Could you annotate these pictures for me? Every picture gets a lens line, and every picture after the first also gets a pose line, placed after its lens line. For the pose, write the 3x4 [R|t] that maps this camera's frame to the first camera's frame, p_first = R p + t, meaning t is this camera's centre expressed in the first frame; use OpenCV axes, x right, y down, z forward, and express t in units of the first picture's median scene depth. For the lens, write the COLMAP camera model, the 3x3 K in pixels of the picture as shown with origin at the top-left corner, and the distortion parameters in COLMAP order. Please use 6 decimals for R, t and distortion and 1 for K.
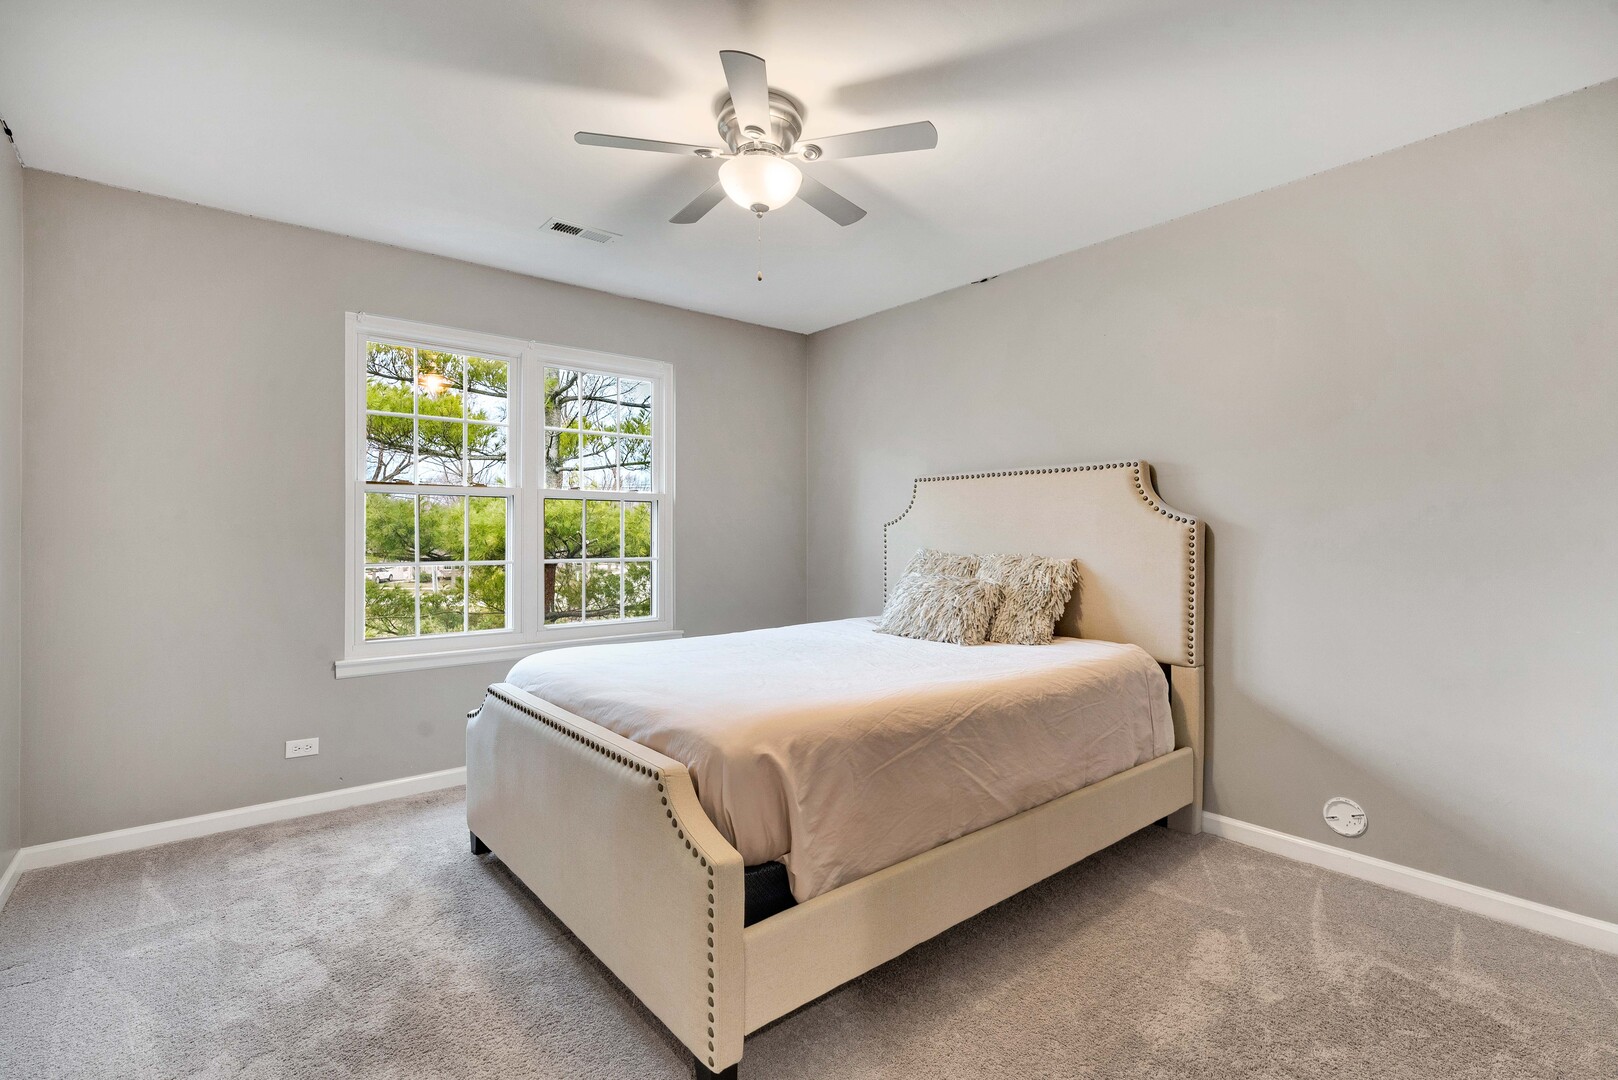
lens RADIAL K [[738.9, 0, 807.9], [0, 738.9, 536.2], [0, 0, 1]] dist [-0.002875, 0.000375]
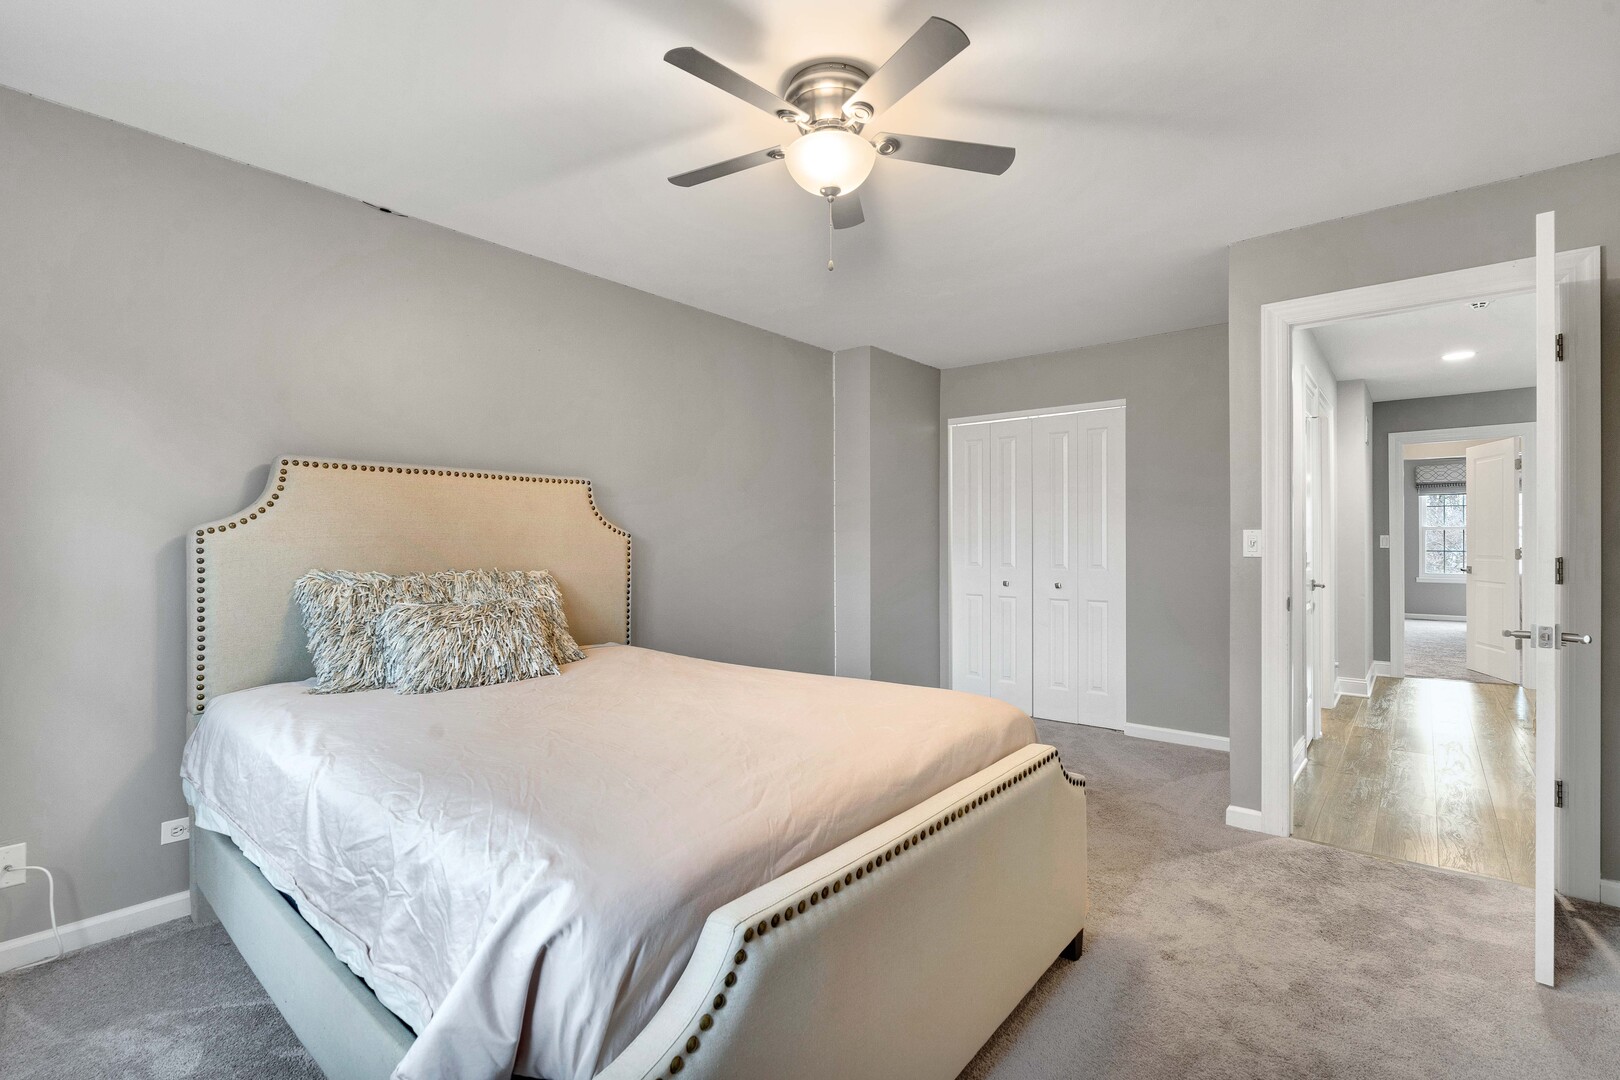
lens RADIAL K [[739.8, 0, 811.3], [0, 739.8, 544.3], [0, 0, 1]] dist [-0.002875, 0.000375]
pose [[-0.163419, -0.002412, 0.986554, -0.706116], [0.005797, 0.999977, 0.003405, -0.006712], [-0.986540, 0.006275, -0.163402, 0.849386]]
